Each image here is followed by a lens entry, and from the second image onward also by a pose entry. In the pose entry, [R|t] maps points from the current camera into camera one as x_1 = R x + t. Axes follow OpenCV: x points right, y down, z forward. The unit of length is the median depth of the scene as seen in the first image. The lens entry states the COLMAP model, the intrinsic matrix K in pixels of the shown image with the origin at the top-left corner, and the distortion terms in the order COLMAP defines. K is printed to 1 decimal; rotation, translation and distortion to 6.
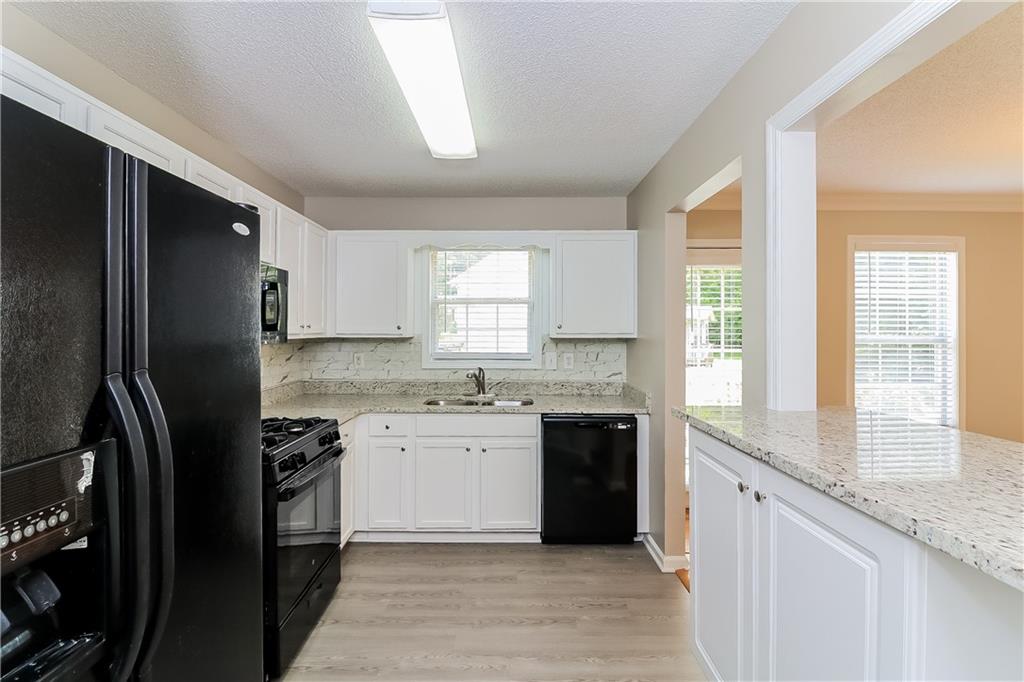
lens RADIAL K [[475.3, 0, 510.0], [0, 475.3, 338.0], [0, 0, 1]] dist [0.001267, -0.002466]
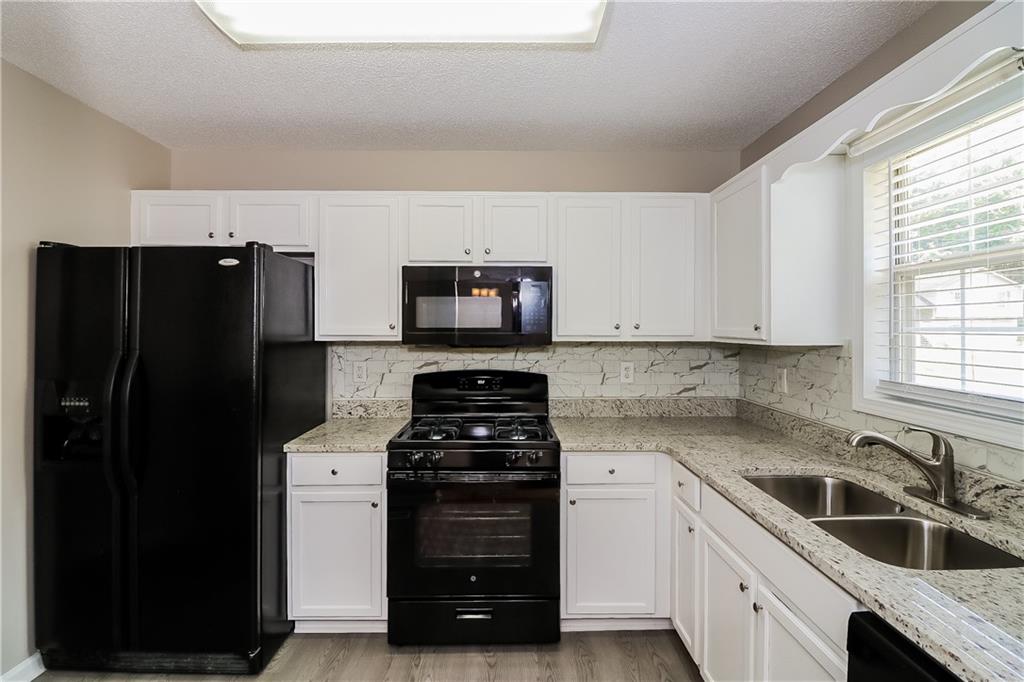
lens RADIAL K [[475.3, 0, 511.2], [0, 475.3, 332.5], [0, 0, 1]] dist [0.001267, -0.002466]
pose [[0.009221, 0.005843, -0.999940, 0.327213], [-0.020715, 0.999769, 0.005651, -0.012618], [0.999743, 0.020661, 0.009340, 0.661046]]
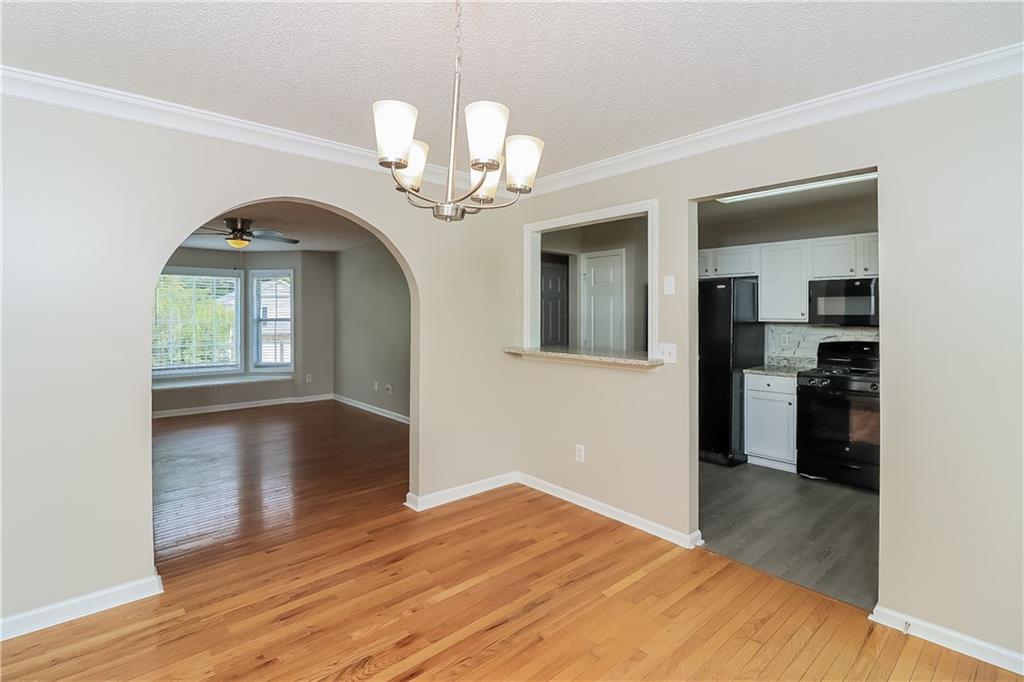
lens RADIAL K [[475.3, 0, 506.6], [0, 475.3, 323.5], [0, 0, 1]] dist [0.001267, -0.002466]
pose [[-0.756349, 0.001777, -0.654166, 1.017549], [-0.015444, 0.999669, 0.020572, -0.003344], [0.653986, 0.025662, -0.756071, 0.920477]]
